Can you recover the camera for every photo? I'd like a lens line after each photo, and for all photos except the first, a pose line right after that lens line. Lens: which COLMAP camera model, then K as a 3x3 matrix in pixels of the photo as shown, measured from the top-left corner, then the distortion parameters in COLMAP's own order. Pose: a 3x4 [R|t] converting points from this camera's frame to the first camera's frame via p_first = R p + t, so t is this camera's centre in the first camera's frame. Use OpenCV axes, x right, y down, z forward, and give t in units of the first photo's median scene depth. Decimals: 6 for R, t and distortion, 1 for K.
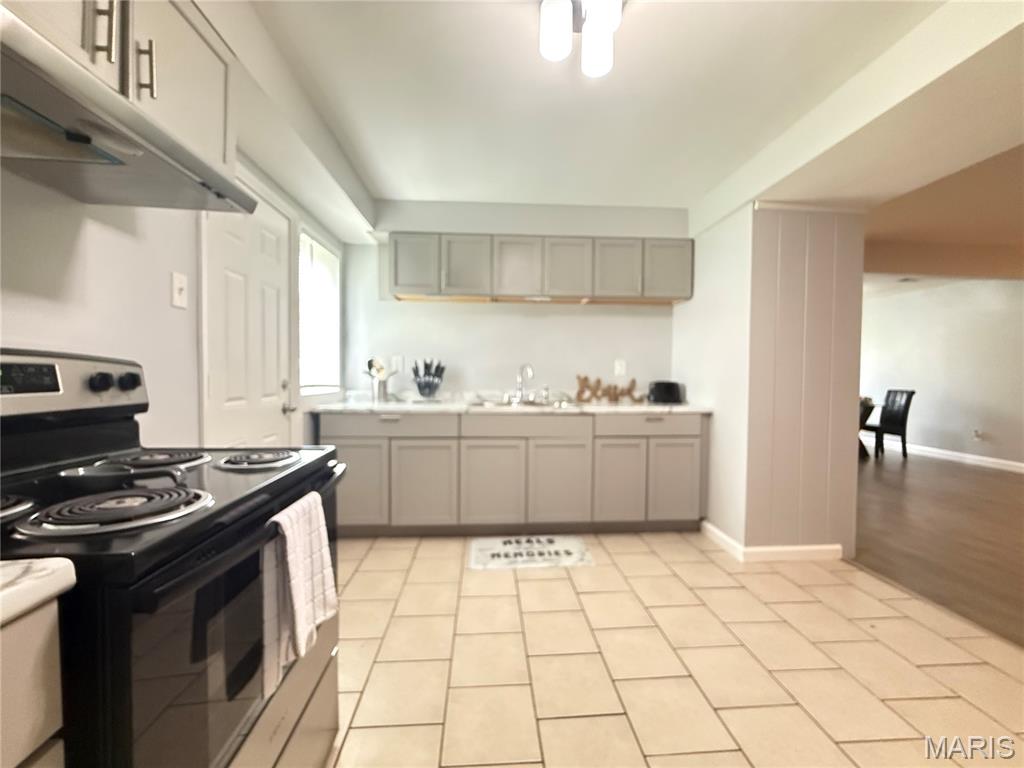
lens RADIAL K [[412.1, 0, 511.3], [0, 412.1, 382.9], [0, 0, 1]] dist [0.002813, 0.000079]
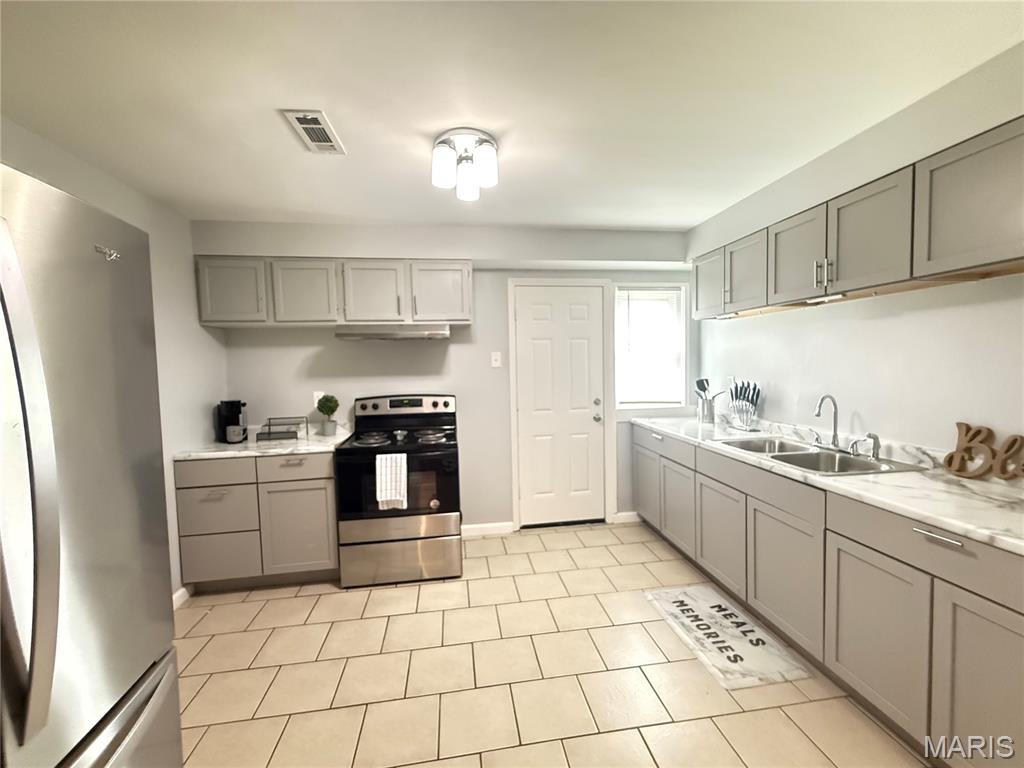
lens RADIAL K [[412.1, 0, 512.5], [0, 412.1, 383.3], [0, 0, 1]] dist [0.002813, 0.000079]
pose [[0.085001, 0.044400, -0.995391, 0.850239], [-0.001128, 0.999010, 0.044465, -0.120696], [0.996380, -0.002657, 0.084967, 0.554281]]
